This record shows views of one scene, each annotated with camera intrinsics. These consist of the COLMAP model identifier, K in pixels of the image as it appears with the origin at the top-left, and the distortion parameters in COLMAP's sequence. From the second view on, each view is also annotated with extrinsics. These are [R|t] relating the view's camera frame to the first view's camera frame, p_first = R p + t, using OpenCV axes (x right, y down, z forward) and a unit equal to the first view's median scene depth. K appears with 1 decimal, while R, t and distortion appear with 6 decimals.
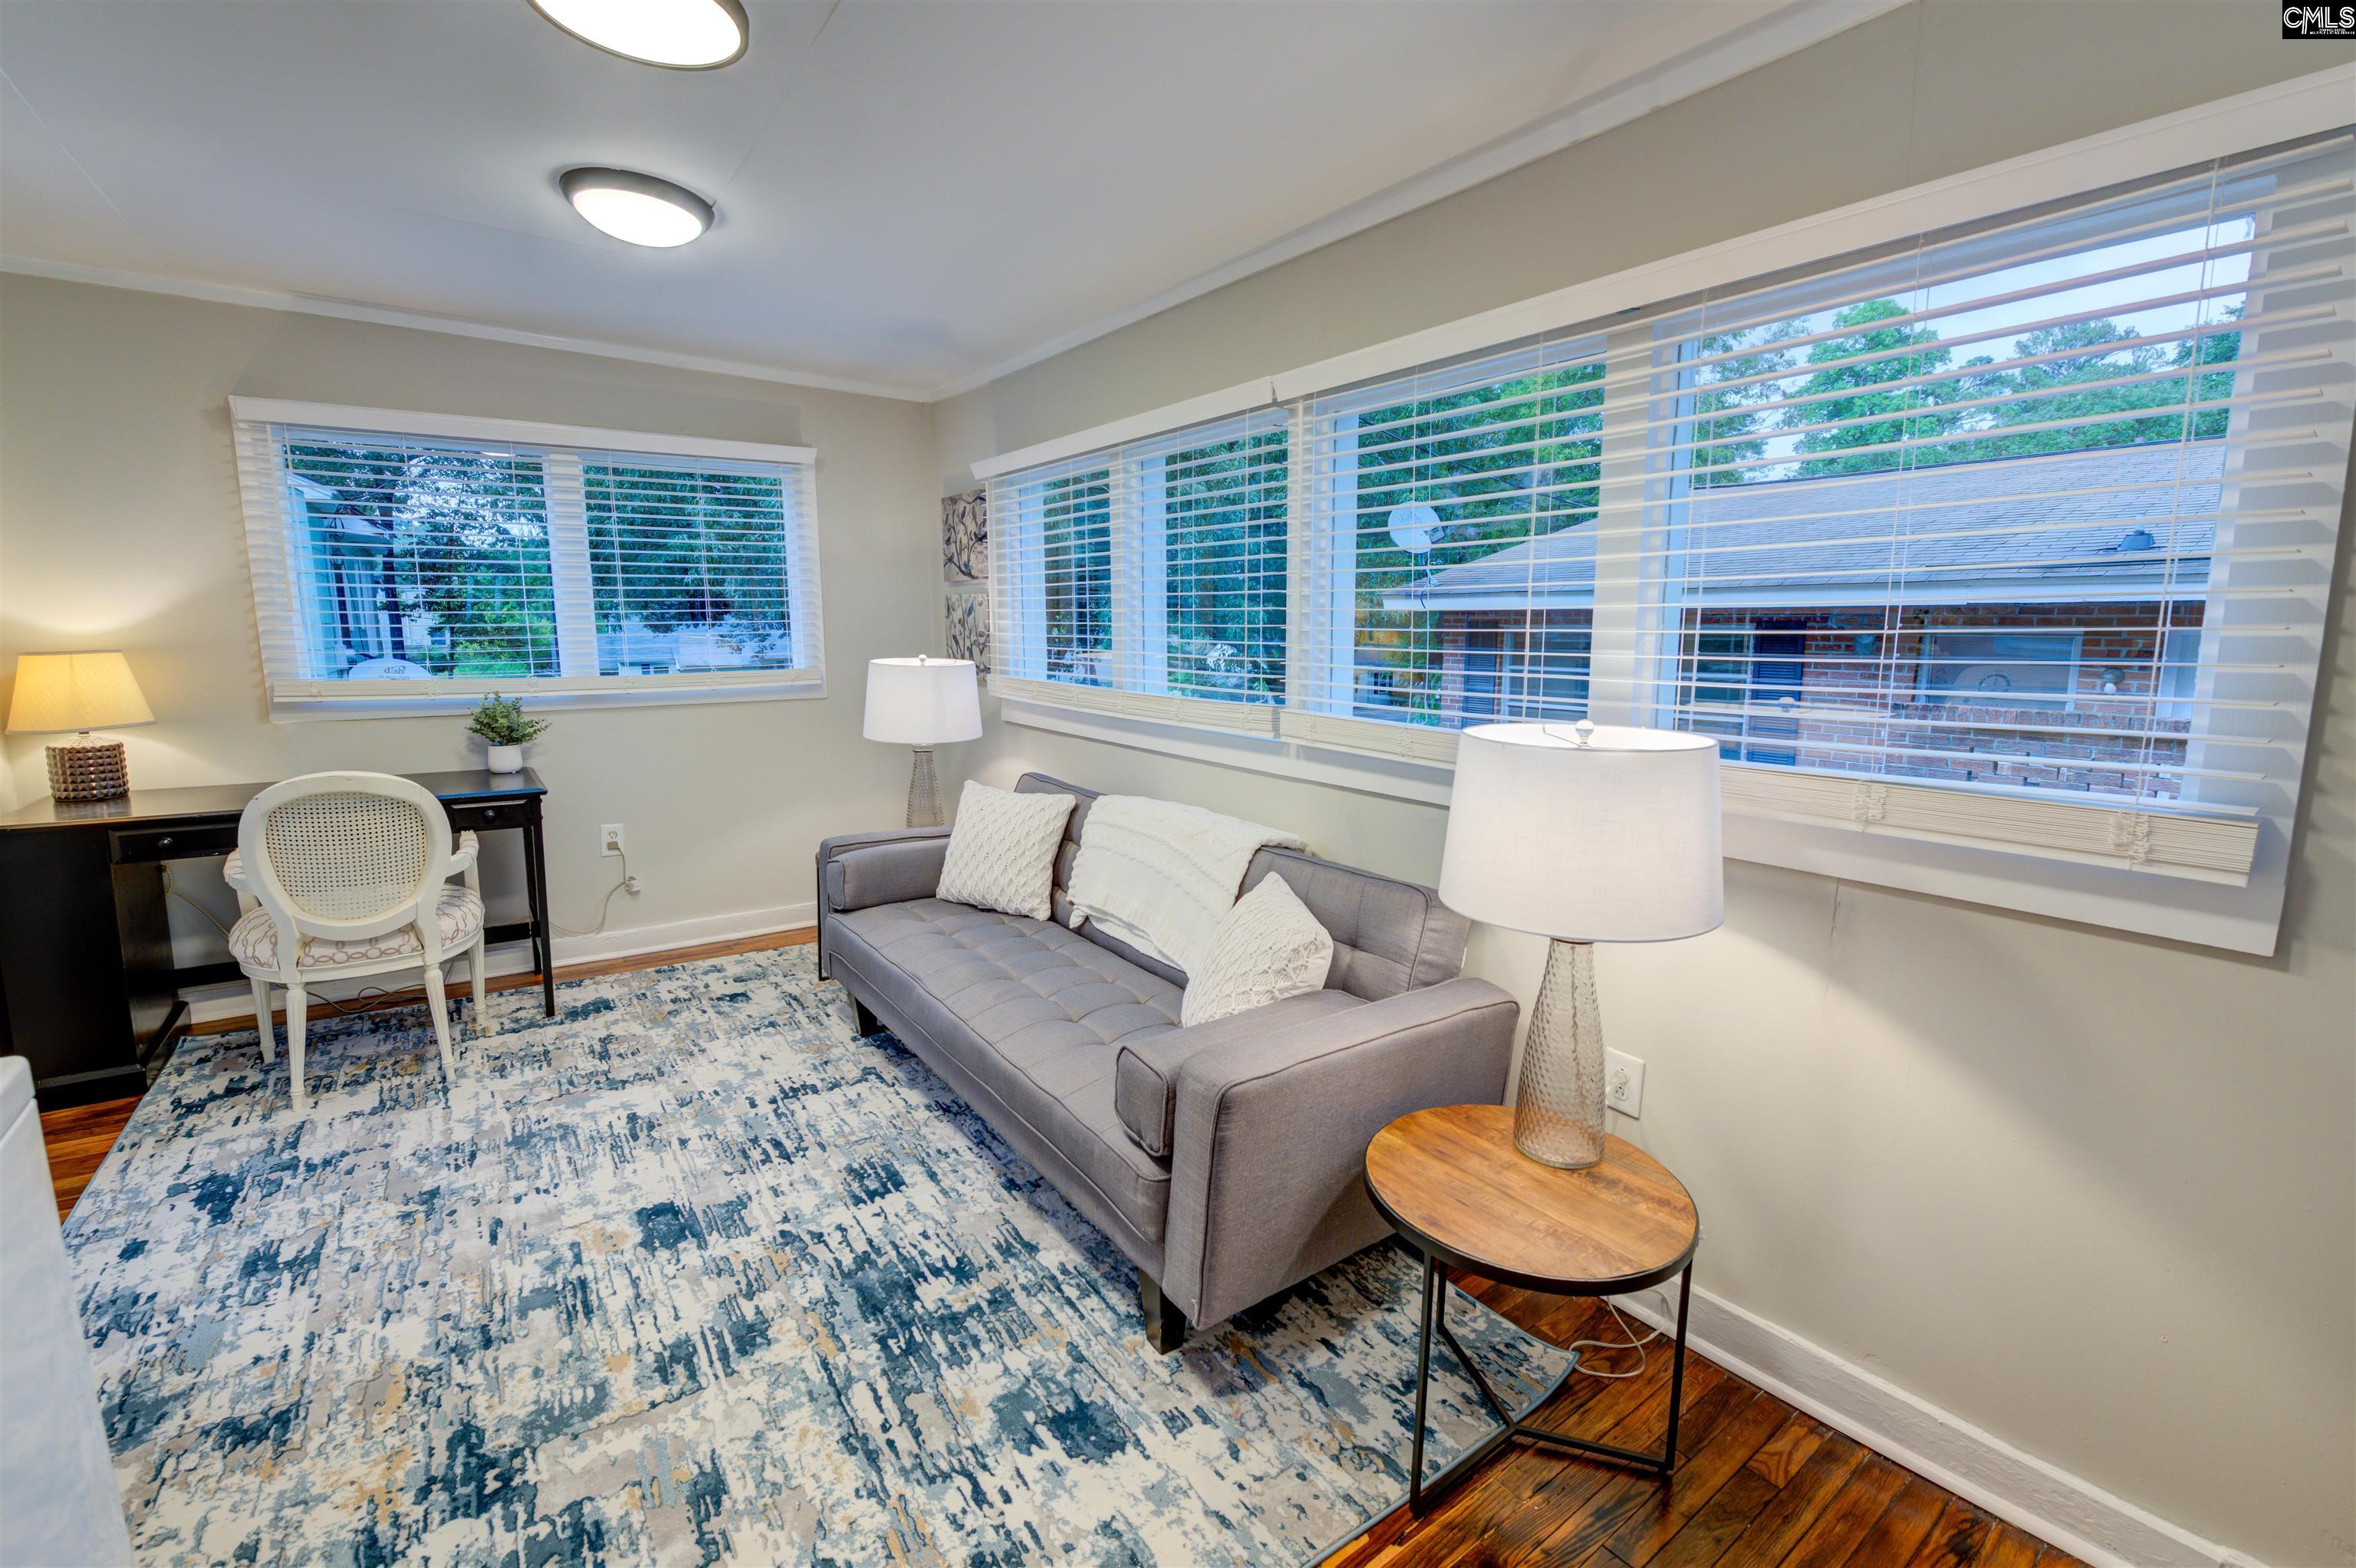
lens RADIAL K [[971.4, 0, 1177.7], [0, 971.4, 768.3], [0, 0, 1]] dist [-0.002772, -0.007209]
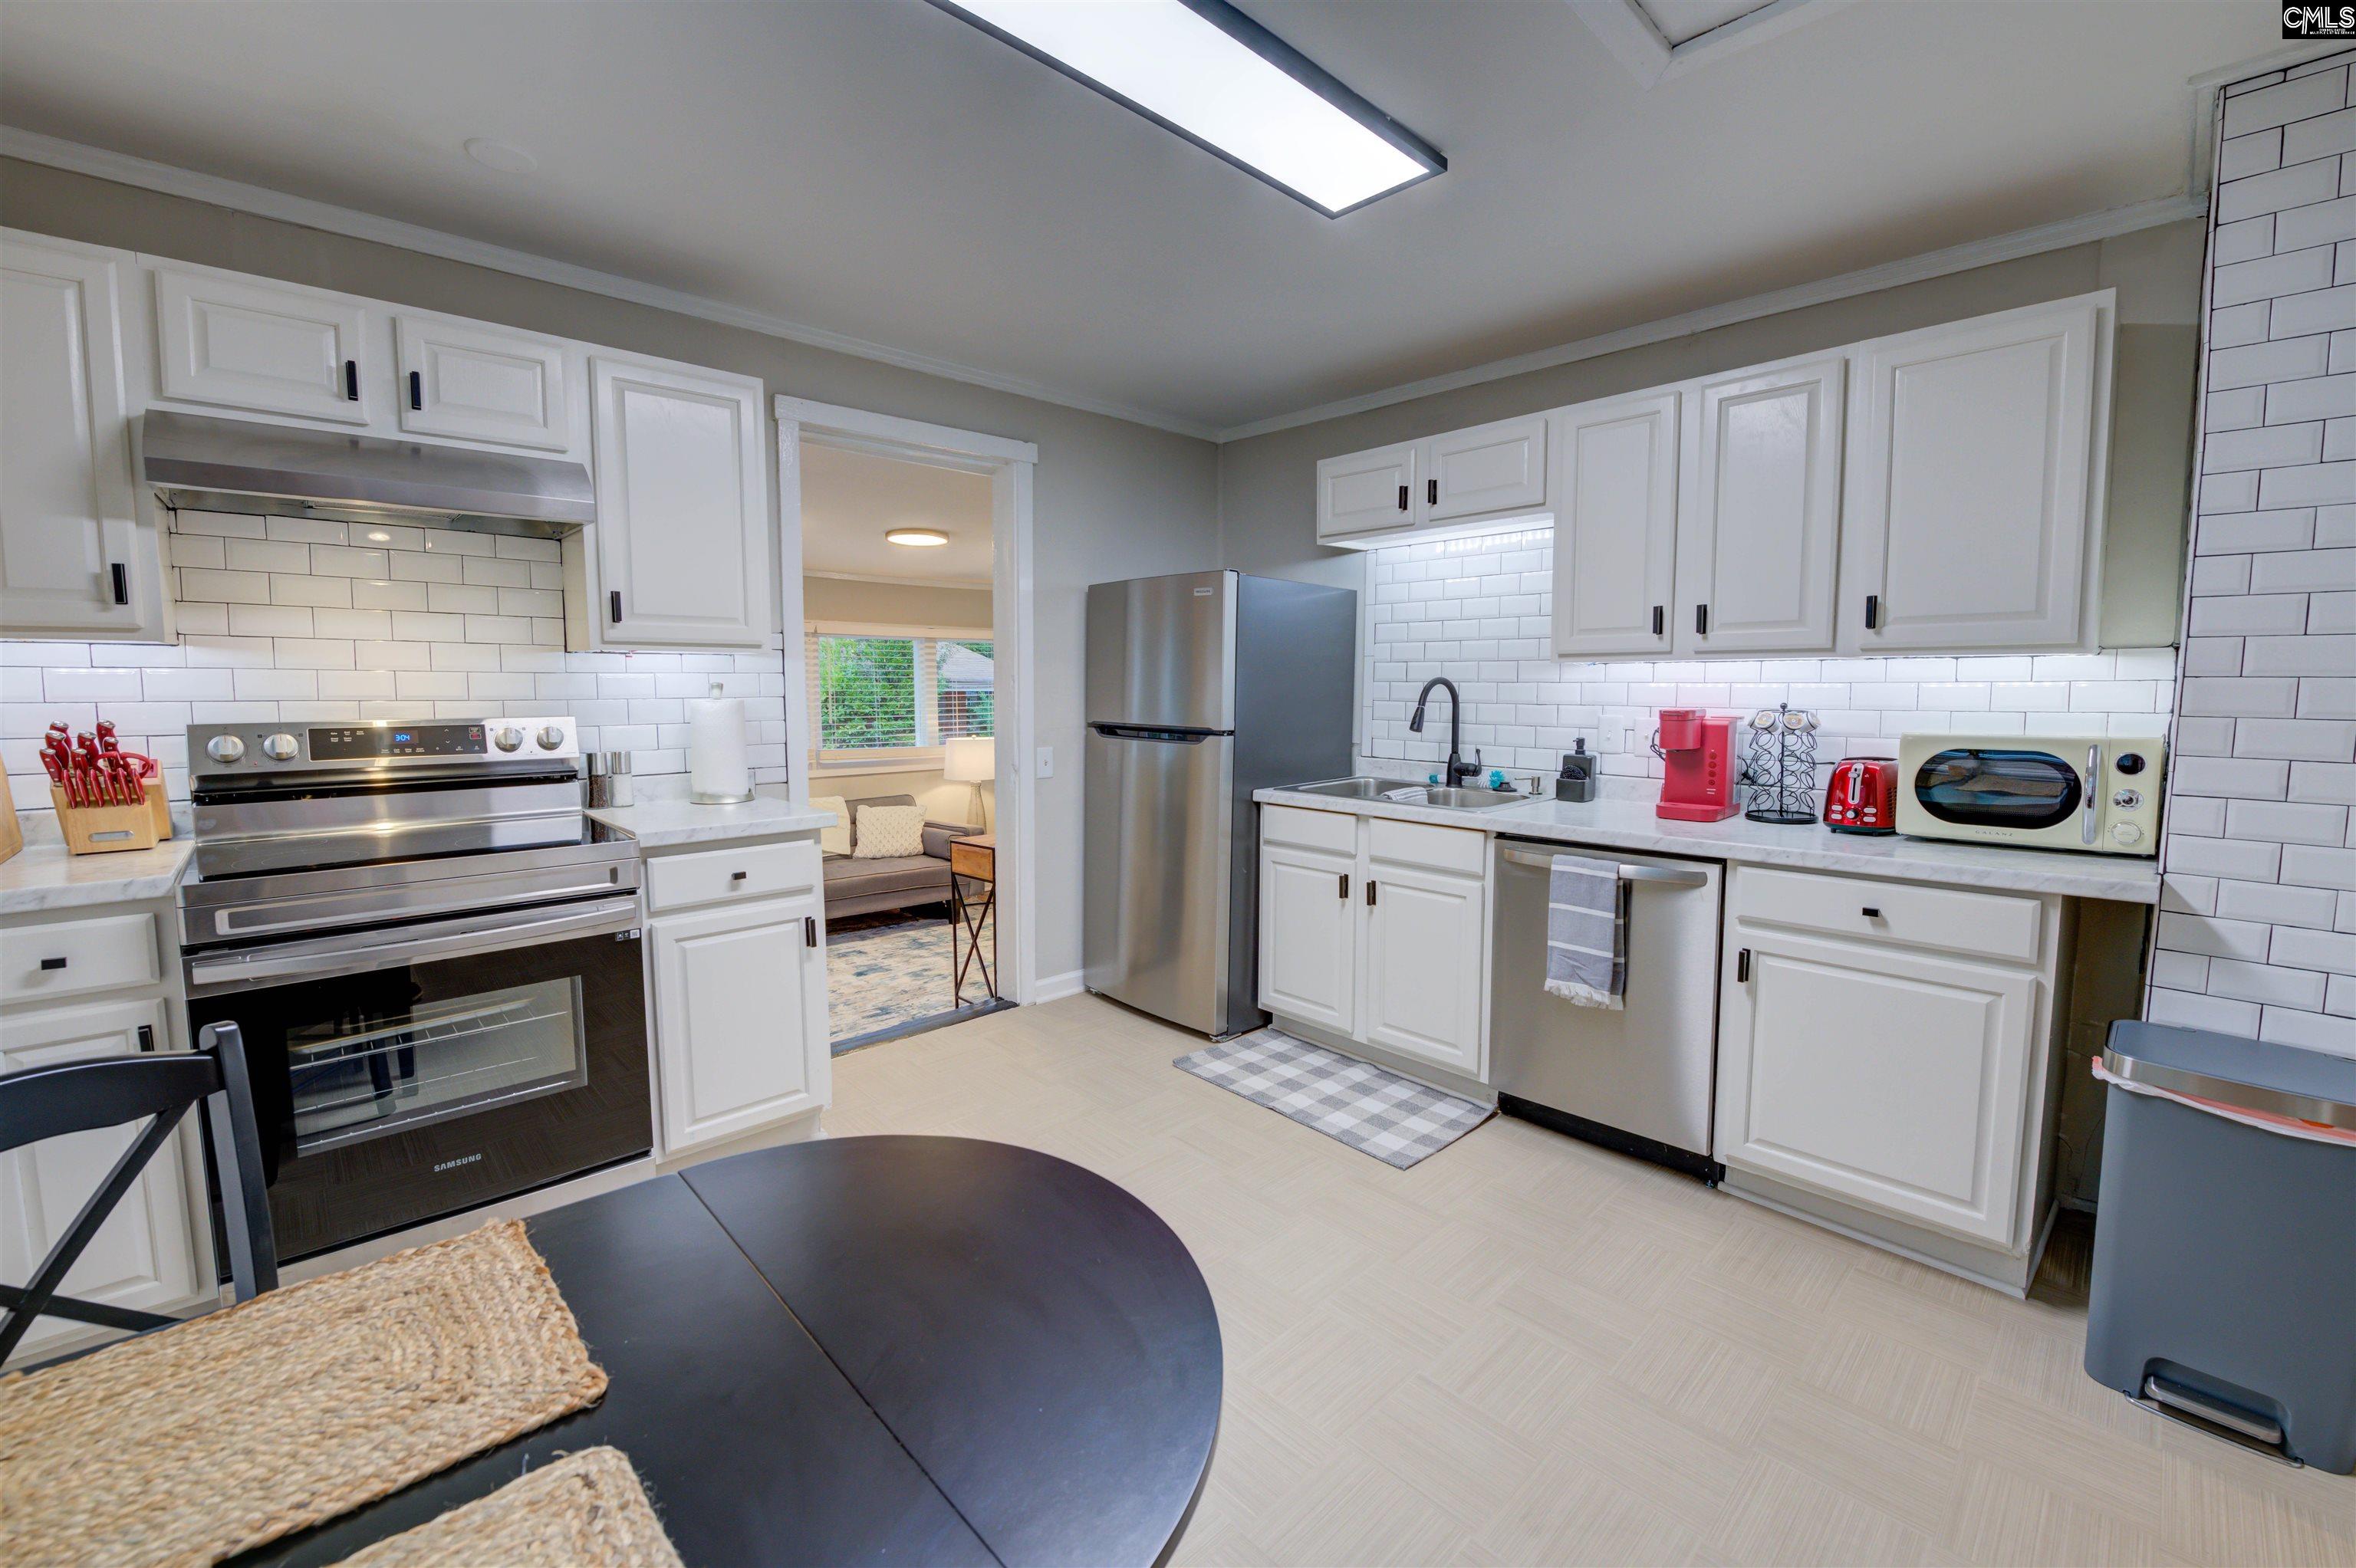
lens RADIAL K [[937.2, 0, 1173.5], [0, 937.2, 771.0], [0, 0, 1]] dist [-0.019823, -0.000529]
pose [[-0.117844, -0.091054, 0.988849, -2.668044], [0.133320, 0.985322, 0.106618, -0.163795], [-0.984042, 0.144397, -0.103975, 0.388317]]
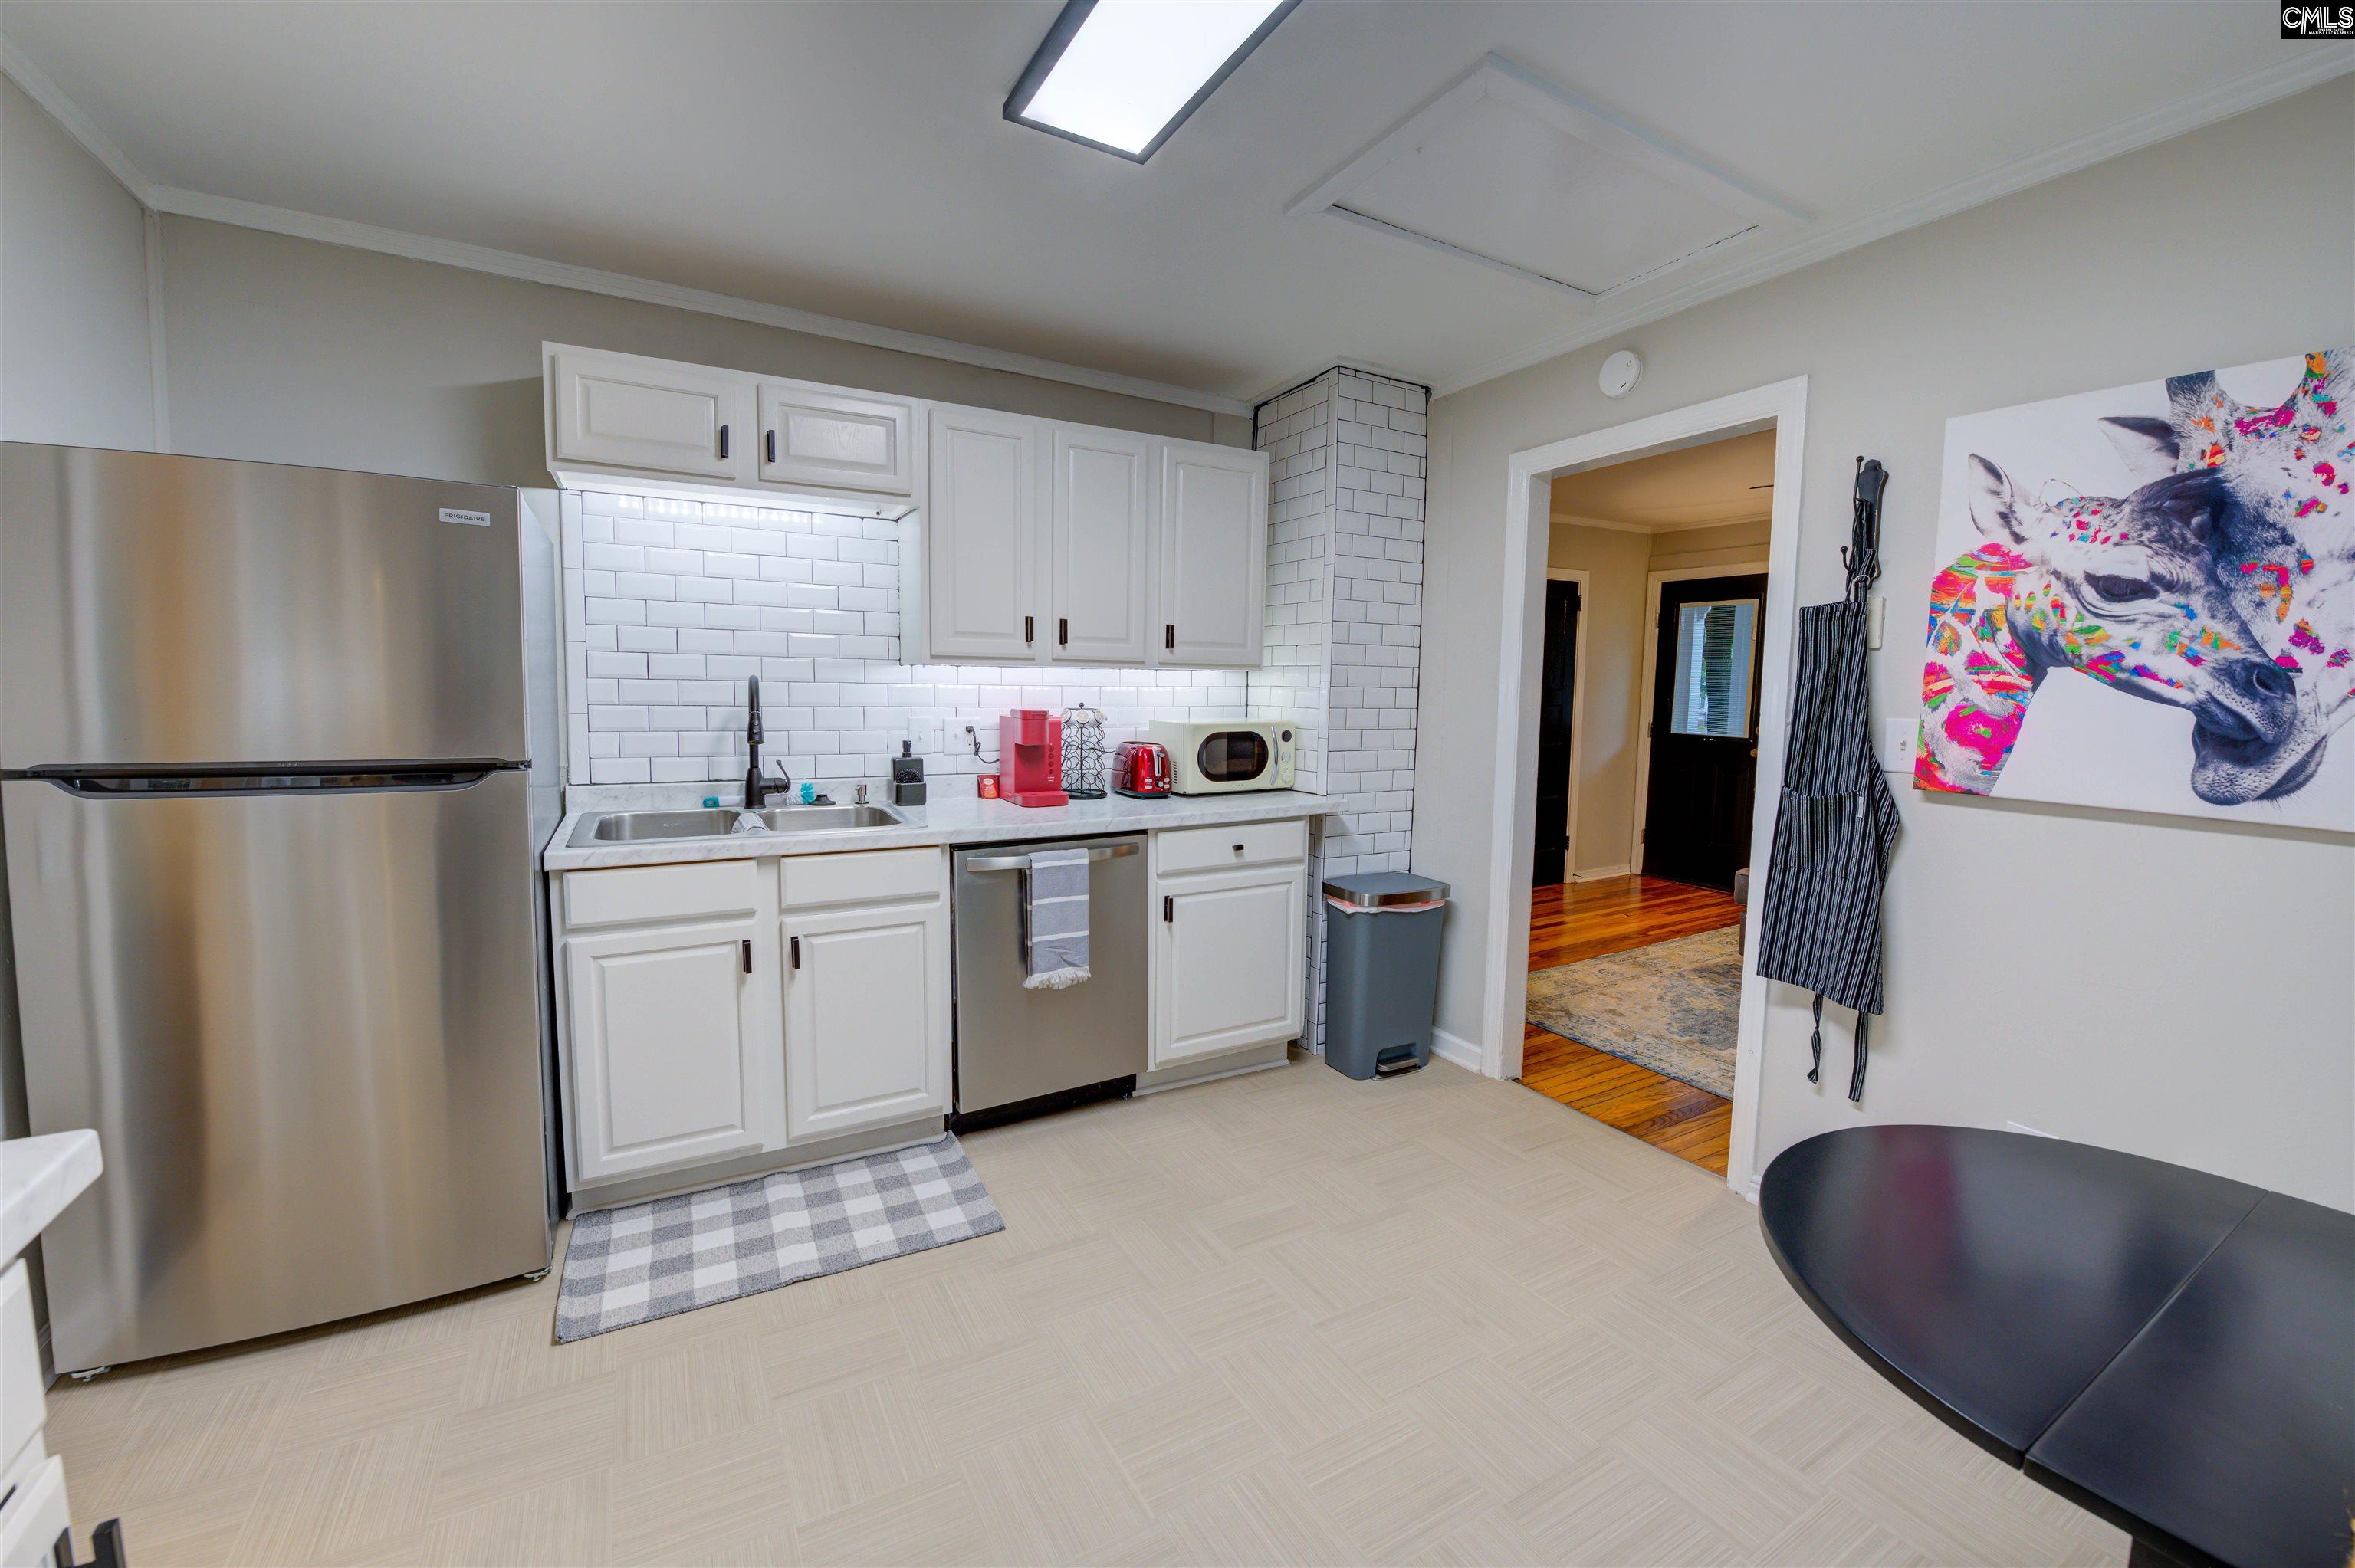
lens RADIAL K [[936.8, 0, 1173.0], [0, 936.8, 771.0], [0, 0, 1]] dist [-0.019823, -0.000529]
pose [[-0.993080, -0.024534, 0.114846, -1.938313], [0.001650, 0.974923, 0.222538, -0.238981], [-0.117426, 0.221188, -0.968136, 0.900377]]
